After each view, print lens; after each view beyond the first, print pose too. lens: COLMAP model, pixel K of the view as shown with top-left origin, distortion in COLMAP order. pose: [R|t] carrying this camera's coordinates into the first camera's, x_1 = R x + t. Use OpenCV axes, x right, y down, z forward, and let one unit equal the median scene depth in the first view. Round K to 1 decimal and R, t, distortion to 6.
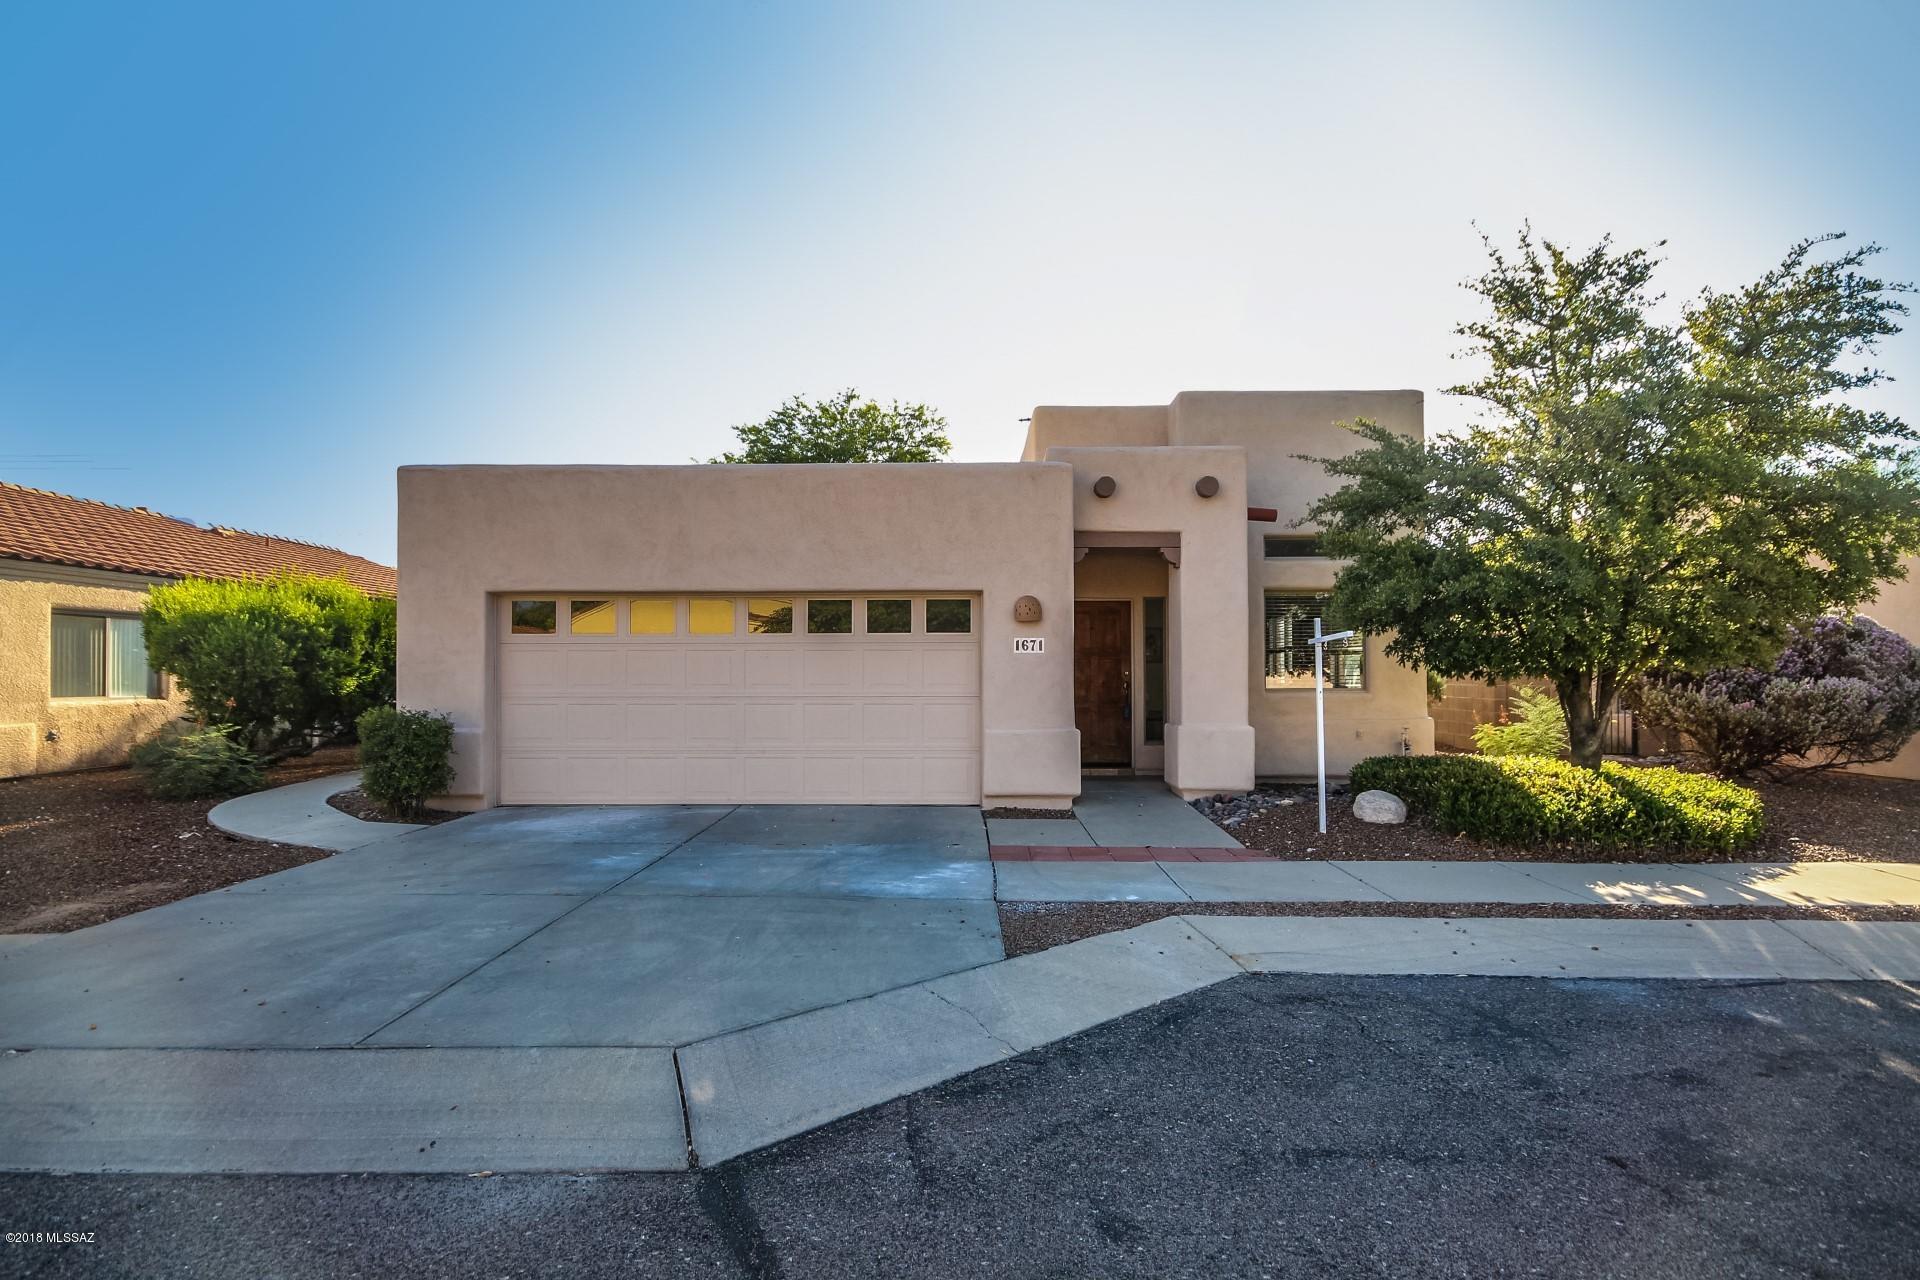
lens RADIAL K [[983.5, 0, 959.9], [0, 983.5, 656.5], [0, 0, 1]] dist [0.004527, 0.000528]
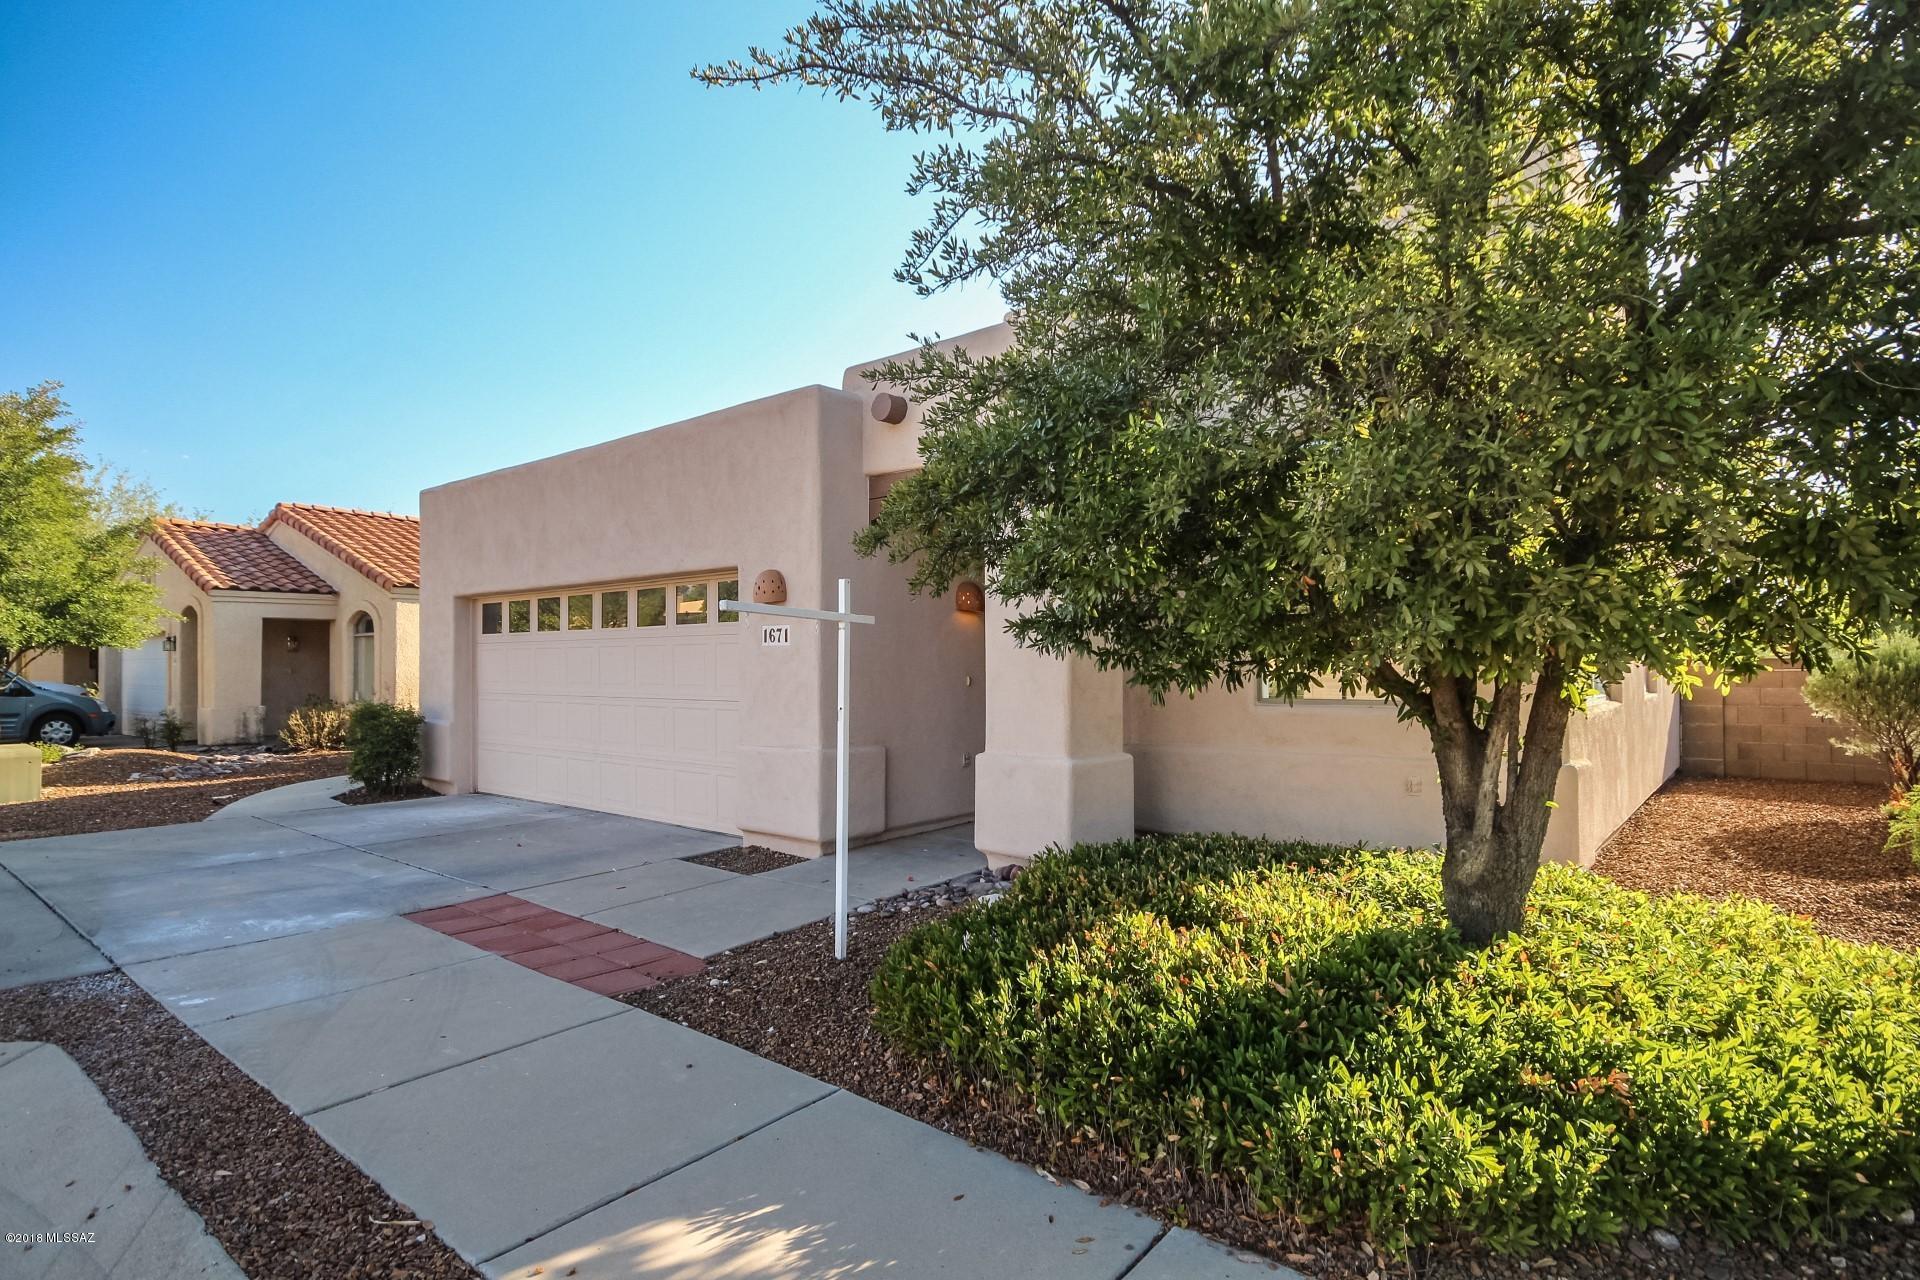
lens RADIAL K [[983.5, 0, 959.9], [0, 983.5, 656.5], [0, 0, 1]] dist [0.004527, 0.000528]
pose [[0.780459, -0.005533, -0.625183, 0.647868], [0.013730, 0.999871, 0.008292, 0.000211], [0.625056, -0.015055, 0.780435, 0.495122]]
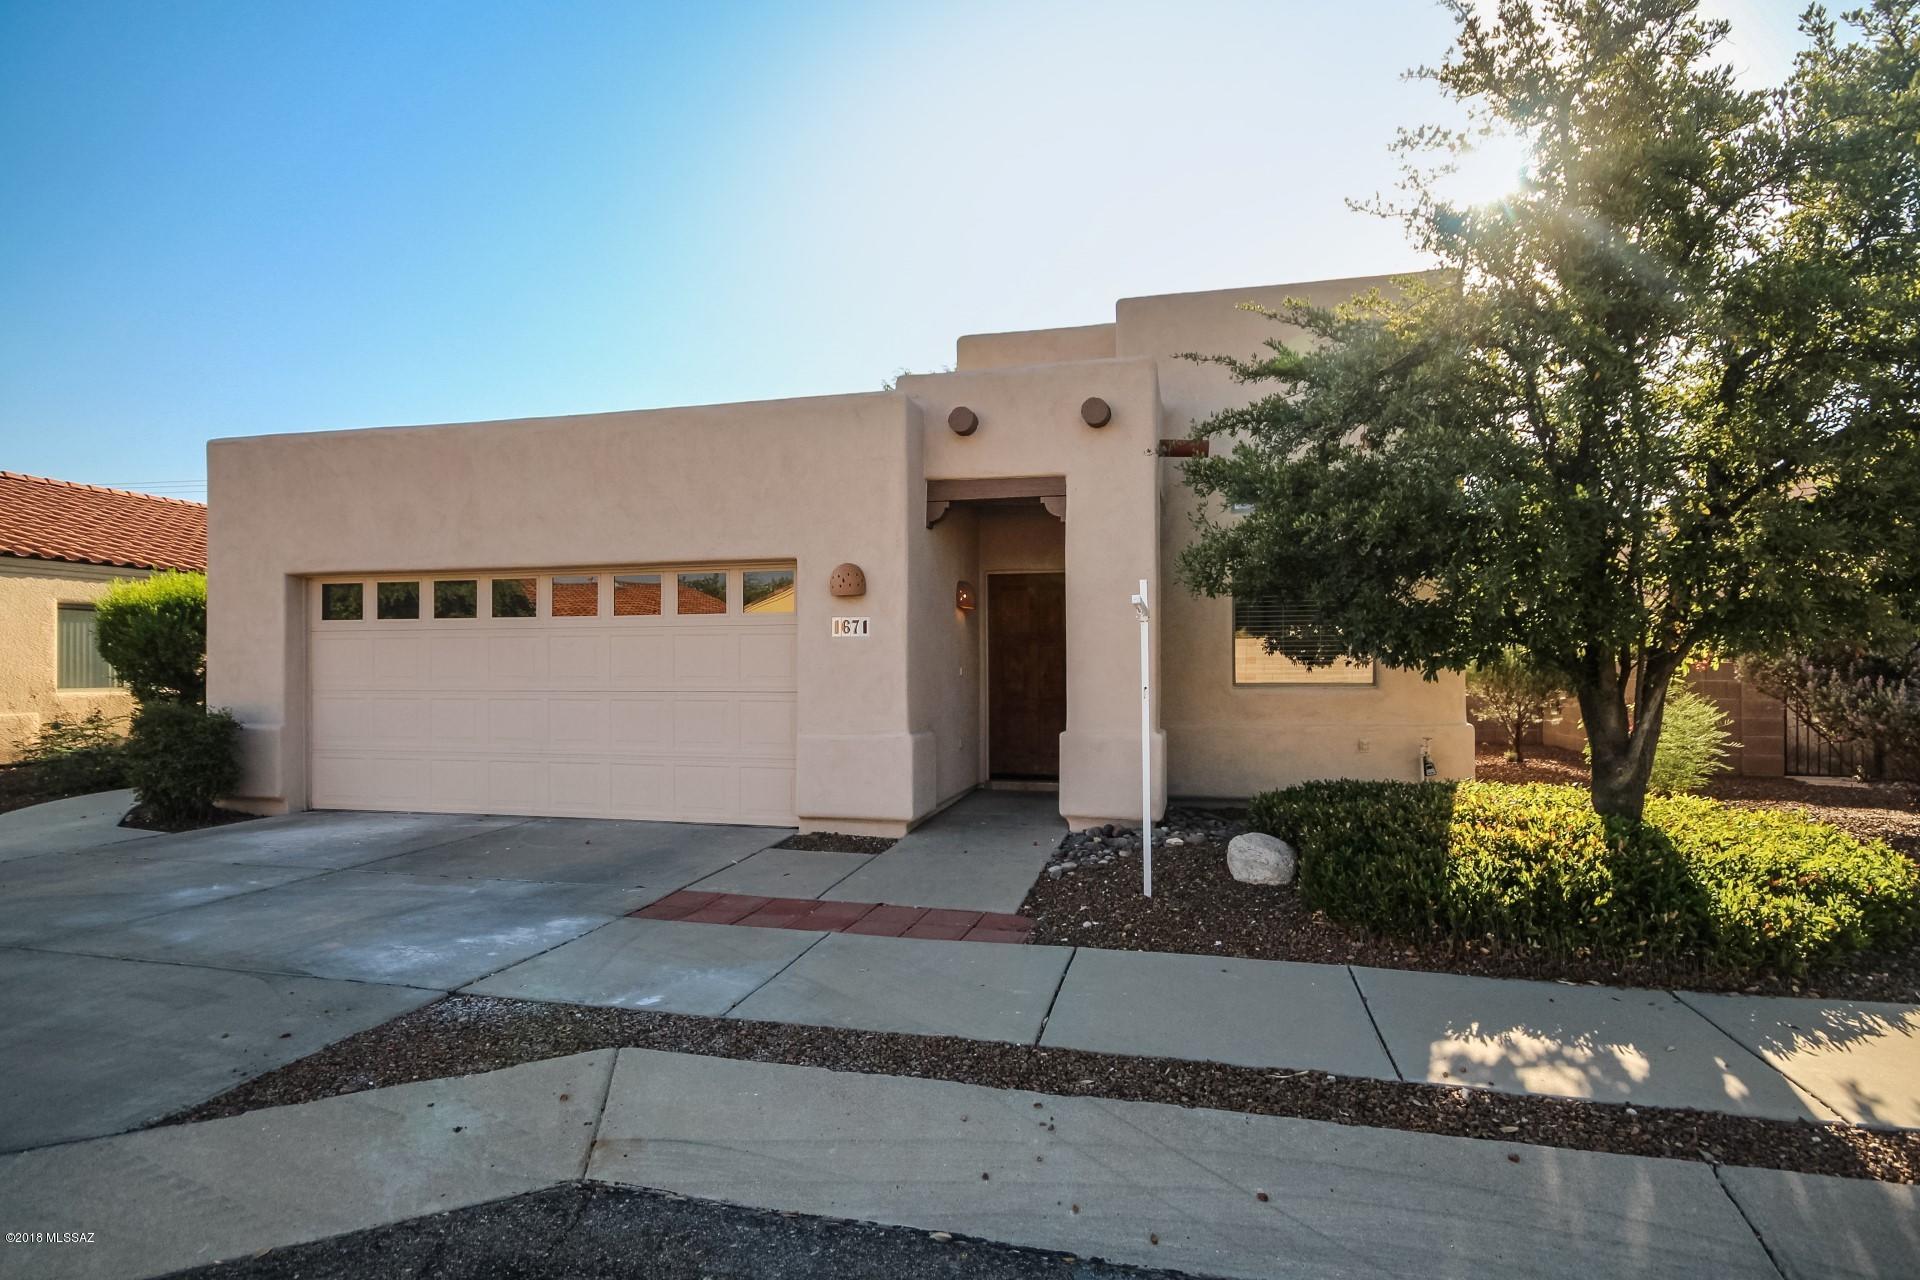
lens RADIAL K [[983.5, 0, 959.9], [0, 983.5, 656.5], [0, 0, 1]] dist [0.004527, 0.000528]
pose [[0.974357, -0.003541, -0.224981, 0.328209], [0.005098, 0.999967, 0.006339, 0.007473], [0.224951, -0.007323, 0.974342, 0.255648]]
